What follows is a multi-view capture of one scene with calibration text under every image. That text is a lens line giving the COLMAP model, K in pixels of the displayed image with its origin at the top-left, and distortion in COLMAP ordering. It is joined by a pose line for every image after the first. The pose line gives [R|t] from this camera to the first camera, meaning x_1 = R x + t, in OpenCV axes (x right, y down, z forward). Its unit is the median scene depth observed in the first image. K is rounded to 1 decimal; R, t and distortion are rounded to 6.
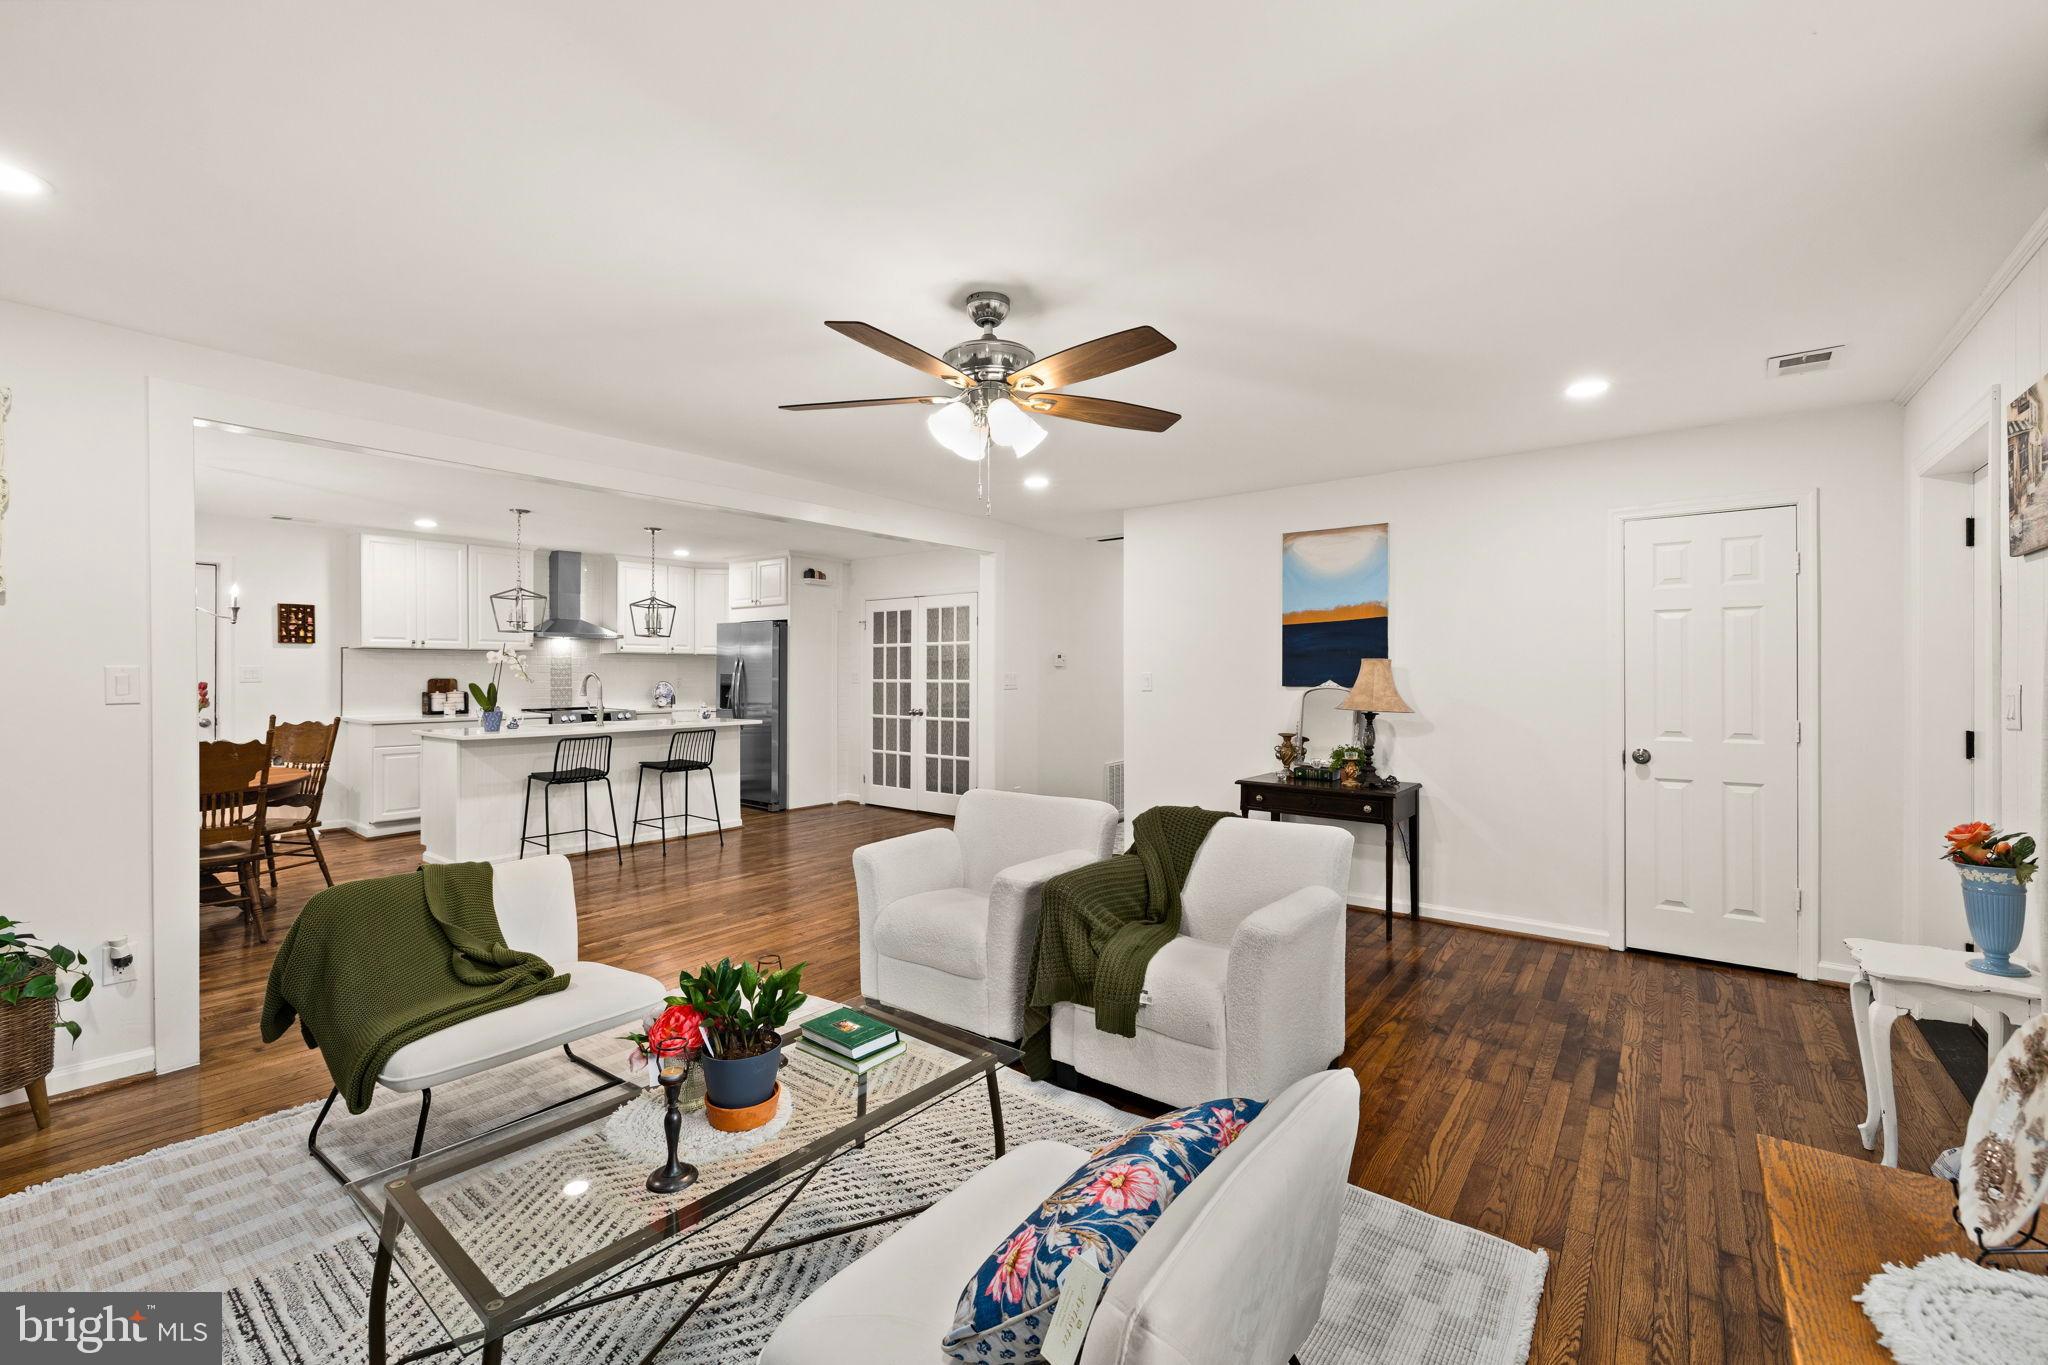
lens RADIAL K [[863.5, 0, 1027.5], [0, 863.5, 666.9], [0, 0, 1]] dist [-0.000238, -0.000047]
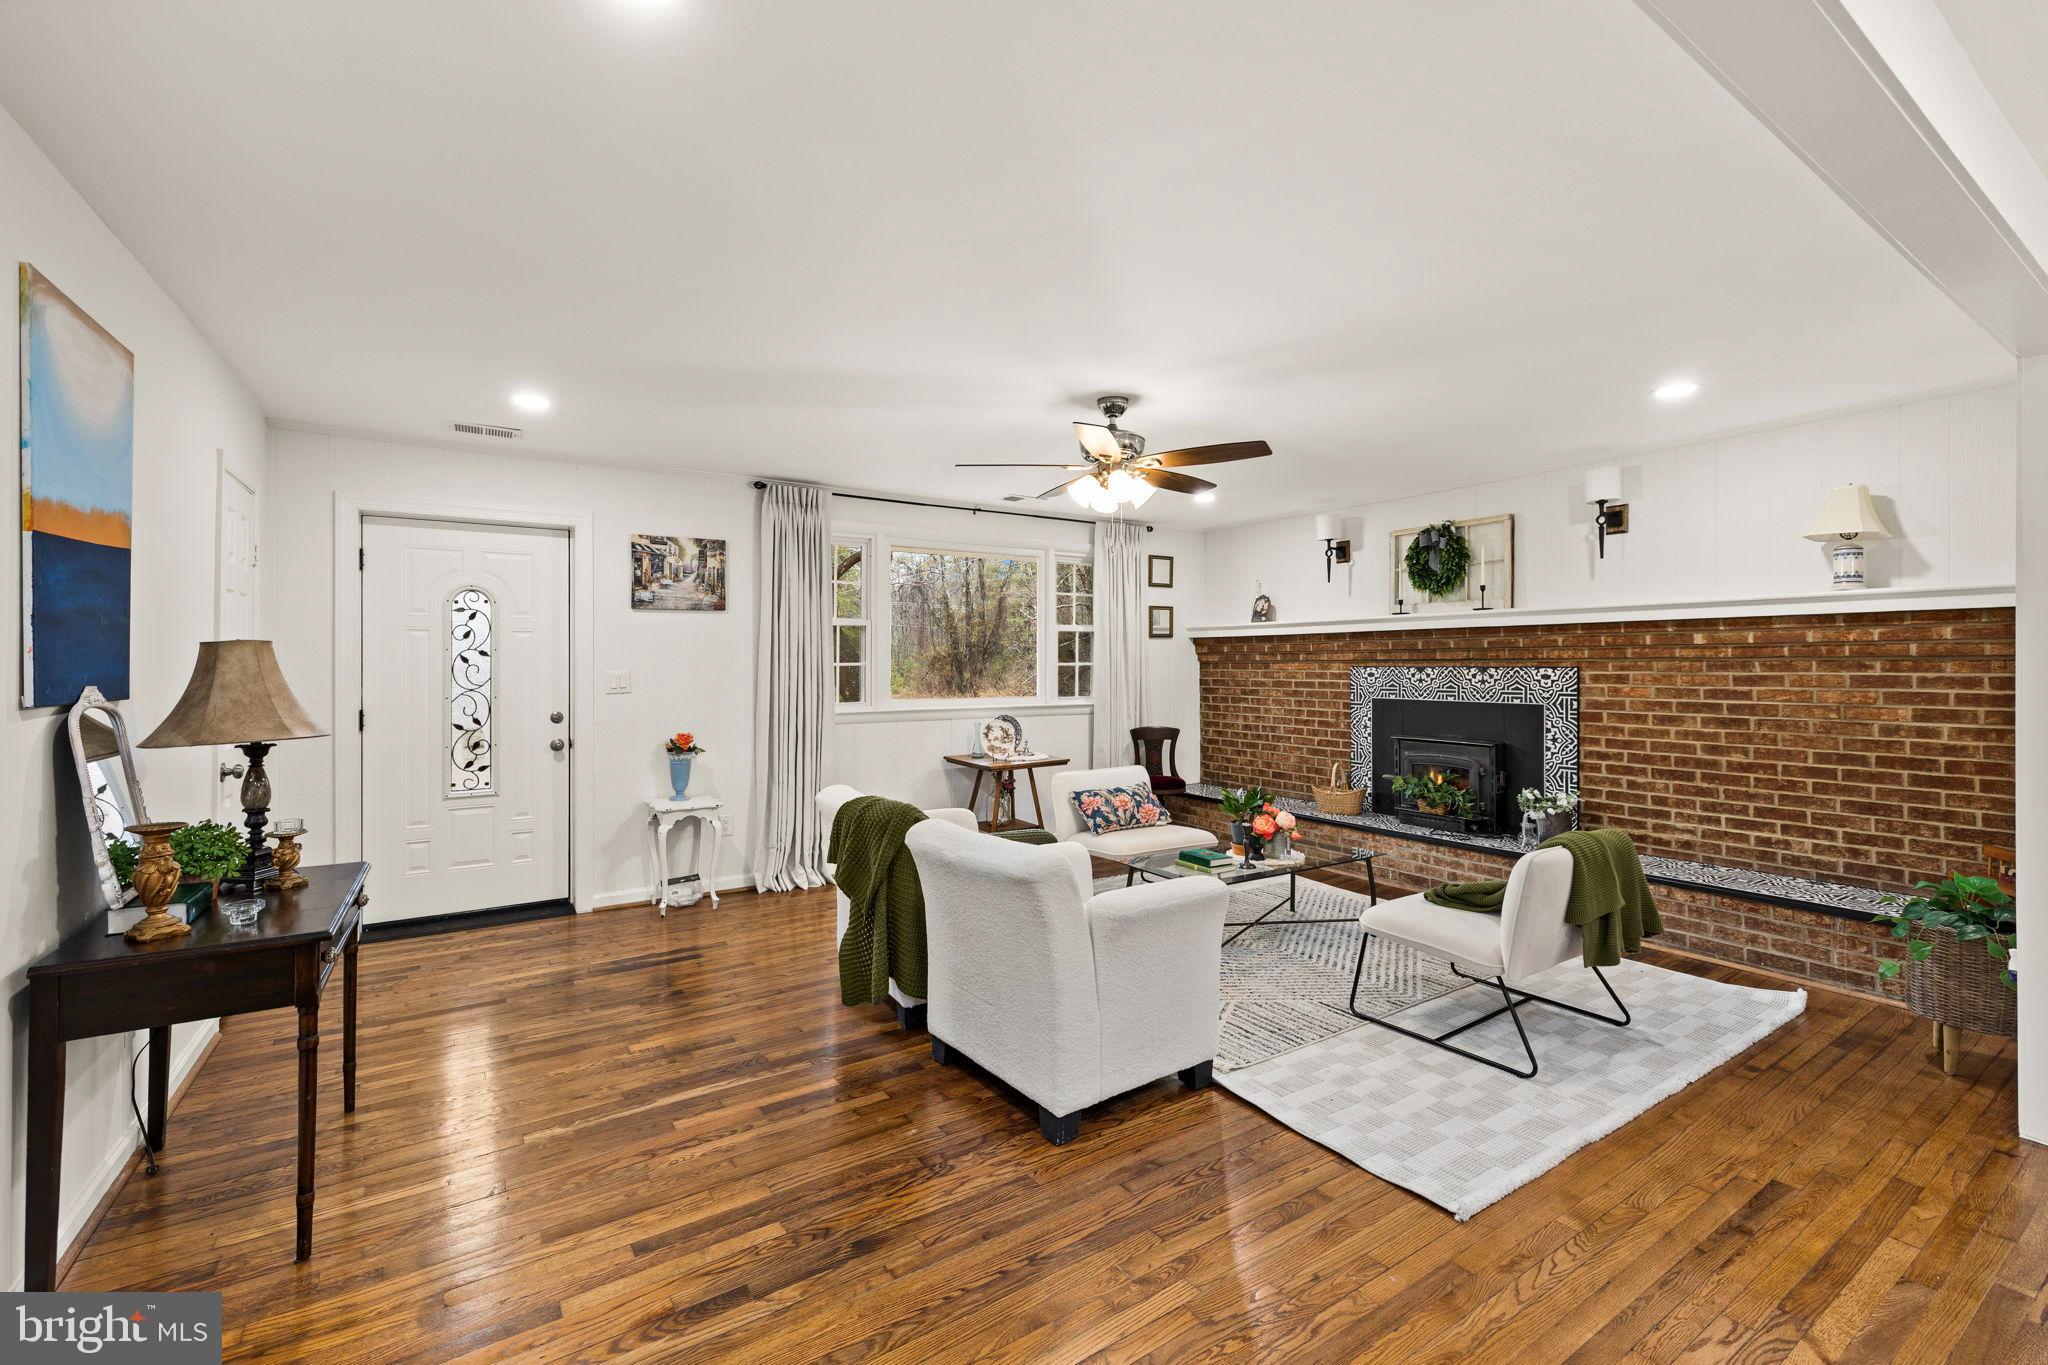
lens RADIAL K [[882.2, 0, 1023.1], [0, 882.2, 663.6], [0, 0, 1]] dist [0.002174, -0.000188]
pose [[-0.943458, 0.000896, 0.331491, -0.135833], [-0.001018, 0.999984, -0.005600, 0.004751], [-0.331491, -0.005621, -0.943442, 0.847512]]
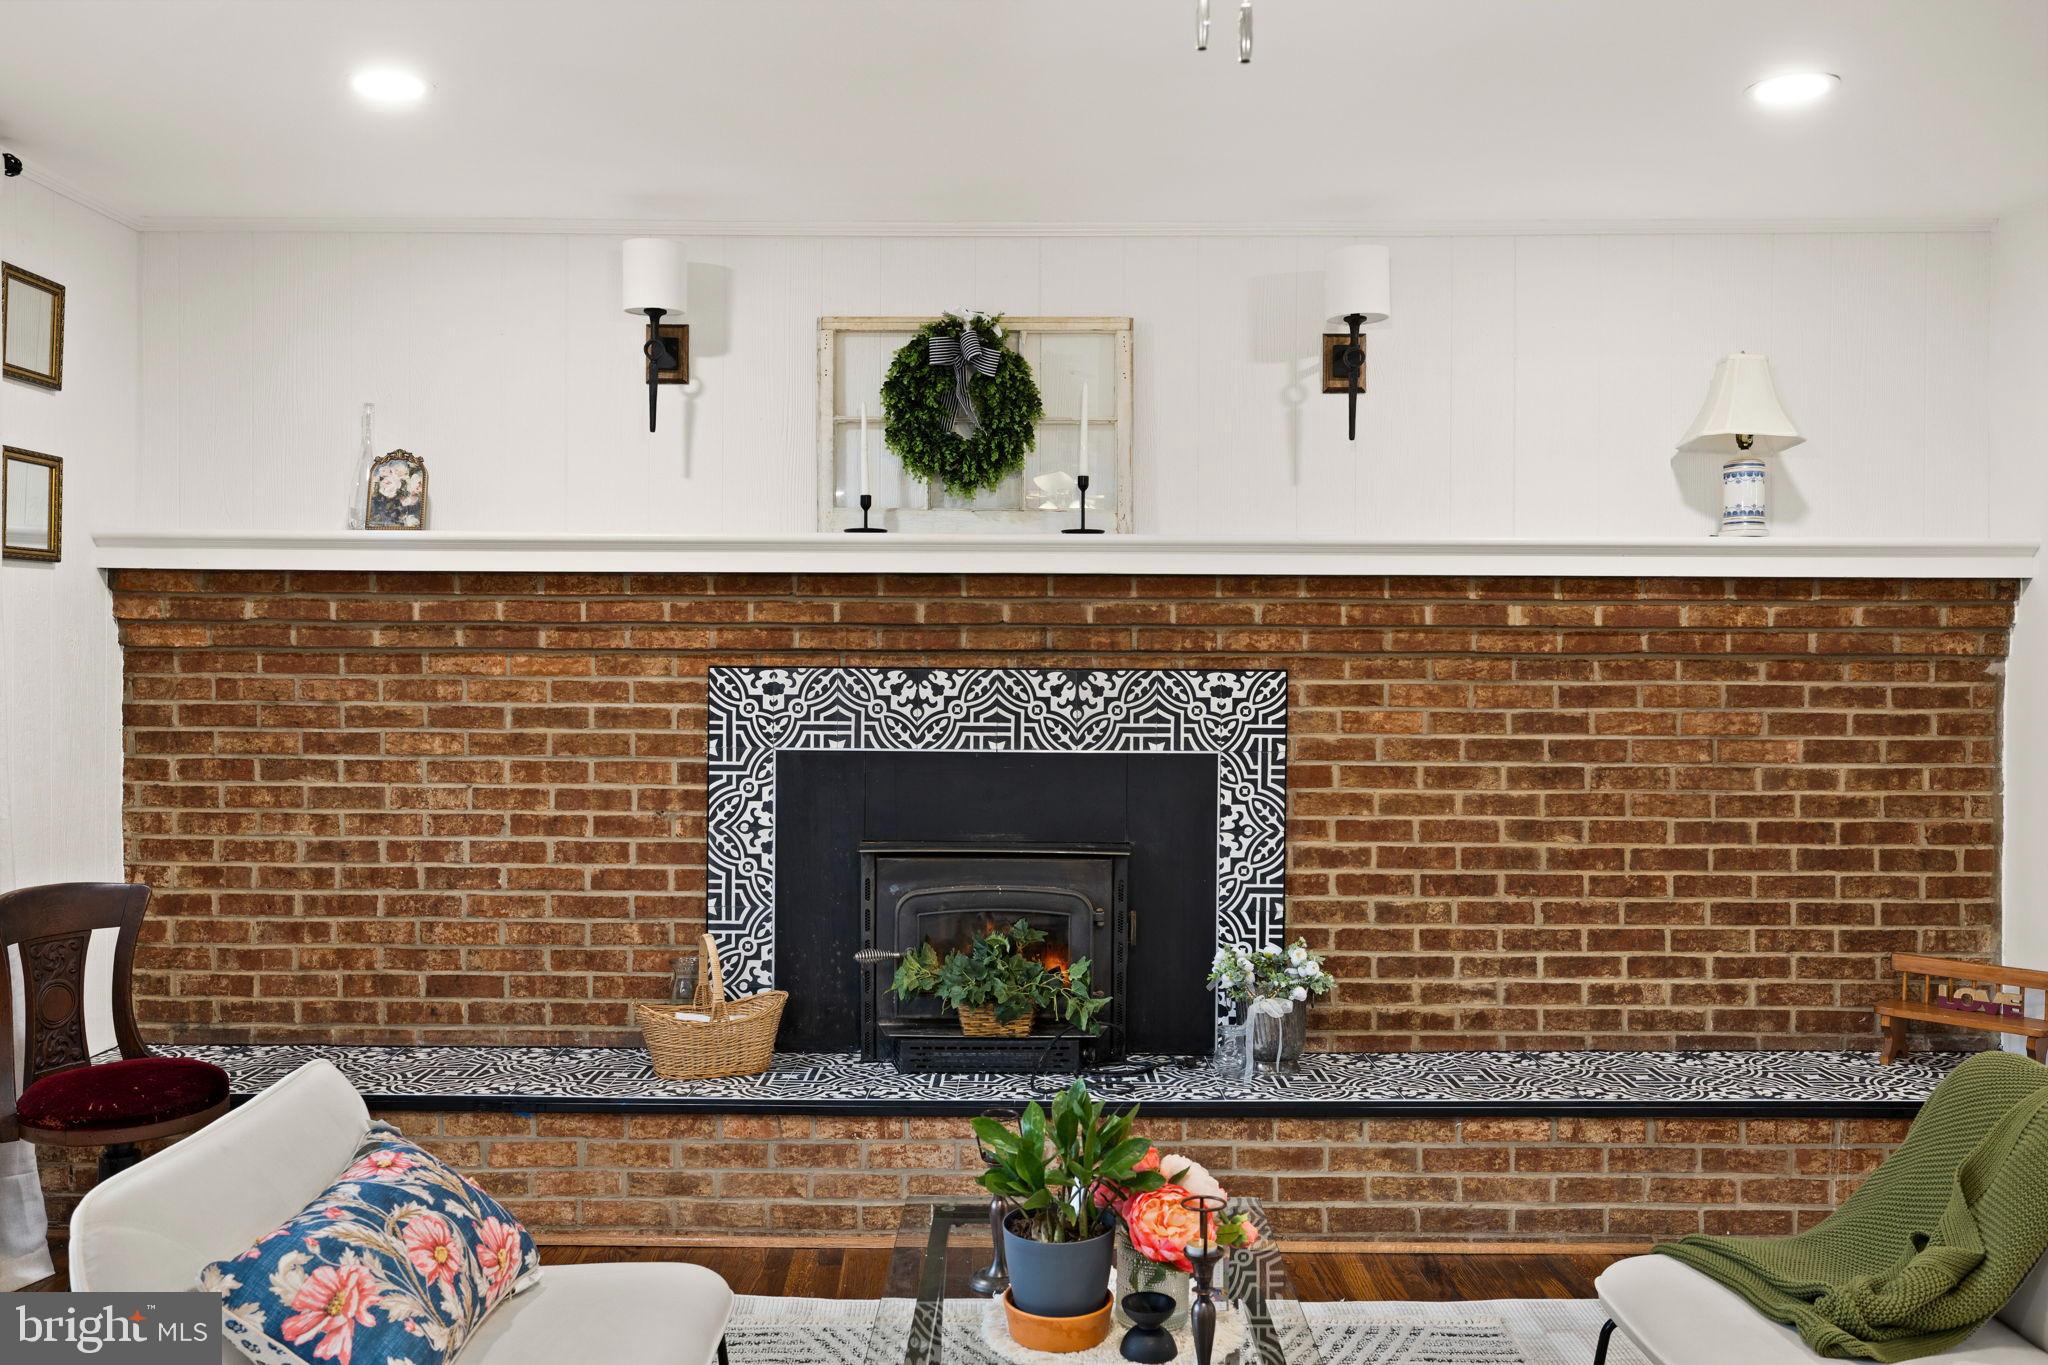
lens RADIAL K [[1636.5, 0, 1020.5], [0, 1636.5, 675.8], [0, 0, 1]] dist [-0.002236, 0.003775]
pose [[-0.786639, -0.001918, -0.617410, 0.109421], [-0.002898, 0.999996, 0.000585, 0.005187], [0.617406, 0.002249, -0.786641, 0.482169]]
